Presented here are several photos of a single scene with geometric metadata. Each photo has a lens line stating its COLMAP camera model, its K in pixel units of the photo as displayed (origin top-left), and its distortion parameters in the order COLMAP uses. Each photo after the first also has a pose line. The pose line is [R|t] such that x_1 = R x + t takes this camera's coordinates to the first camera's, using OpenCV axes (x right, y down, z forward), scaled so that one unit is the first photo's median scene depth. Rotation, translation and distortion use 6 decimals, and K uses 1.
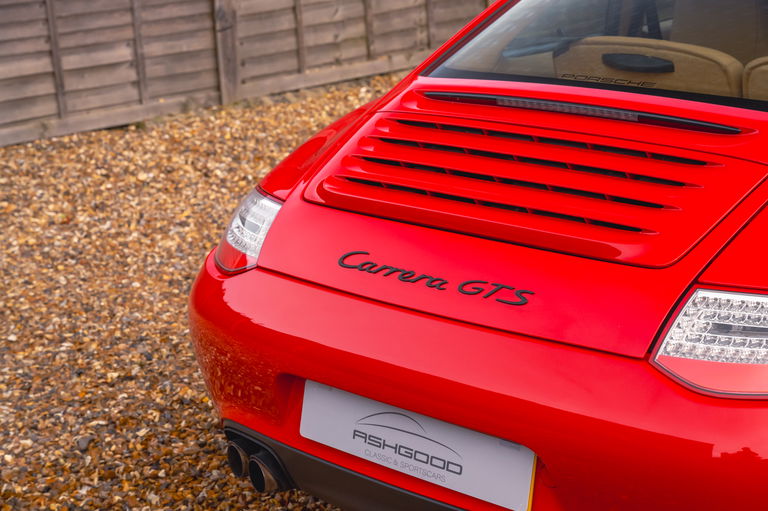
lens RADIAL K [[1514.1, 0, 384.0], [0, 1514.1, 255.5], [0, 0, 1]] dist [0.052413, -0.022746]
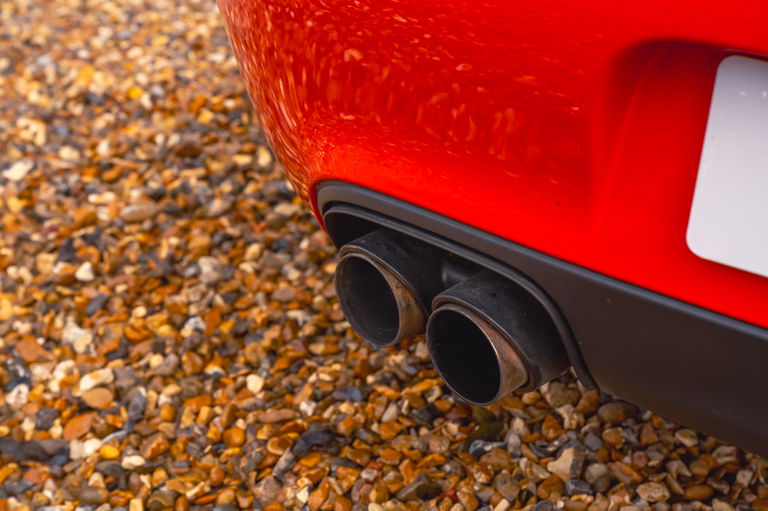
lens RADIAL K [[1514.1, 0, 384.0], [0, 1514.1, 255.5], [0, 0, 1]] dist [0.052413, -0.022746]
pose [[0.989949, -0.062546, 0.126845, -0.112649], [0.031517, 0.971902, 0.233266, 0.037004], [-0.137870, -0.226923, 0.964105, 0.546149]]
